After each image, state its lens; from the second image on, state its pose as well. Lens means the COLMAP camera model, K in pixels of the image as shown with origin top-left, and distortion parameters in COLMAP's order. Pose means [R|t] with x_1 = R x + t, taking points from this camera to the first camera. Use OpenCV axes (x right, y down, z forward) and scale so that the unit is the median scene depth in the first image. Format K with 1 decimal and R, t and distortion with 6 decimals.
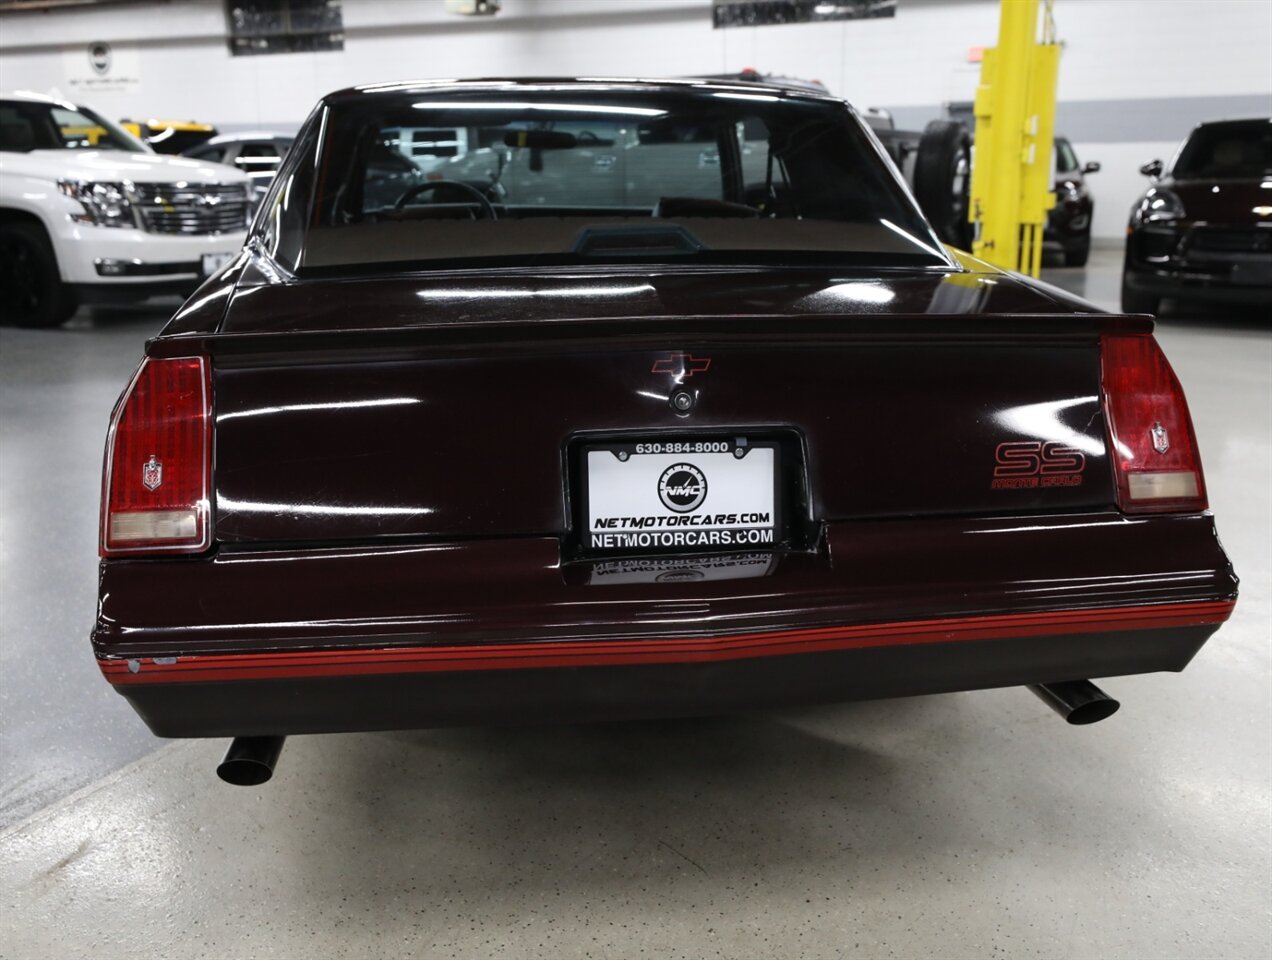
lens RADIAL K [[1268.6, 0, 636.0], [0, 1268.6, 480.0], [0, 0, 1]] dist [0.015753, 0.006323]
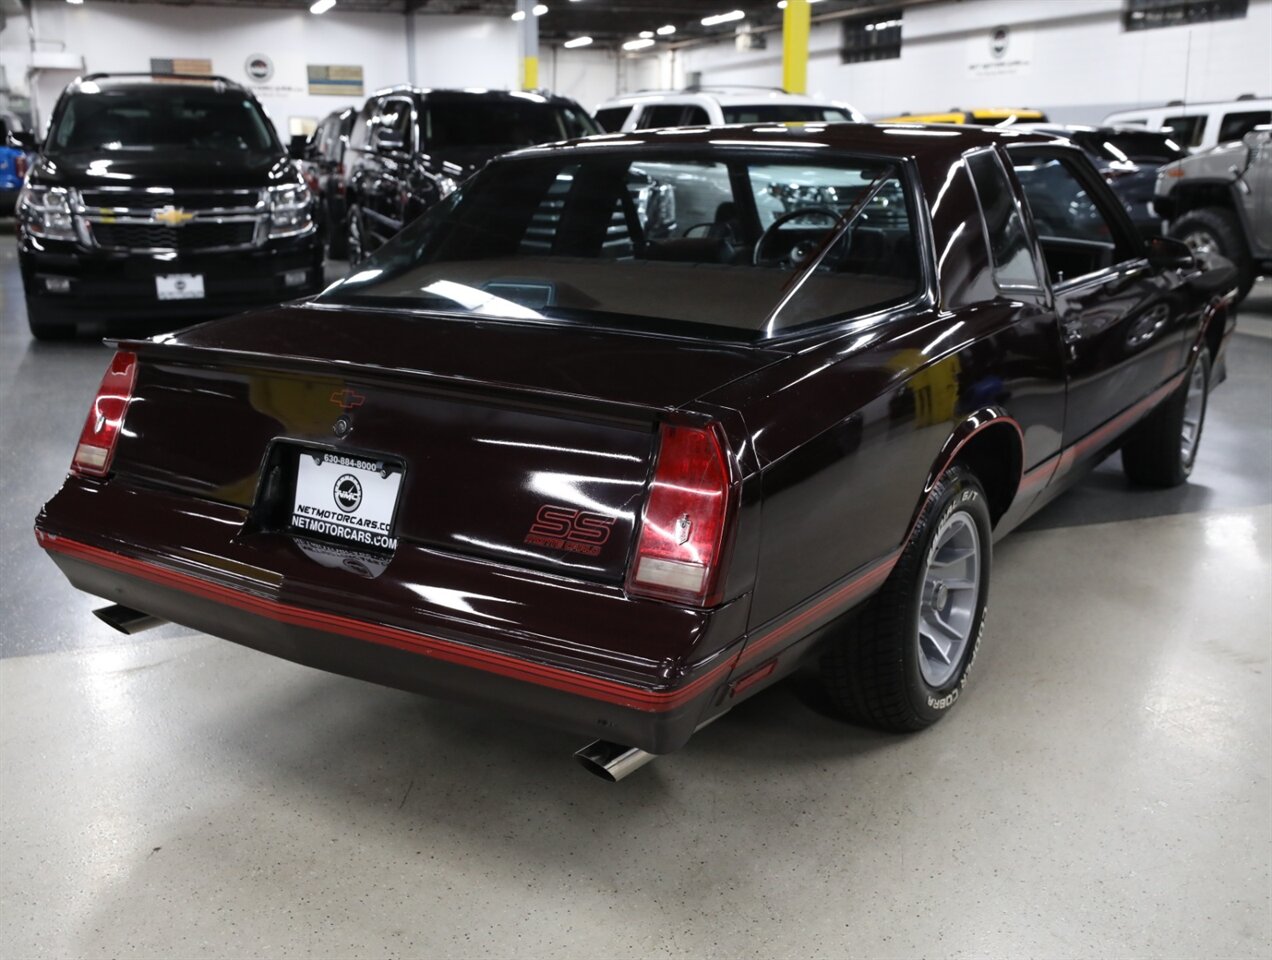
lens RADIAL K [[1354.3, 0, 636.0], [0, 1354.3, 480.0], [0, 0, 1]] dist [0.032911, 0.038364]
pose [[0.730245, 0.165312, -0.662883, 1.152033], [-0.159159, 0.984750, 0.070248, -0.149162], [0.664387, 0.054206, 0.745420, 0.166797]]
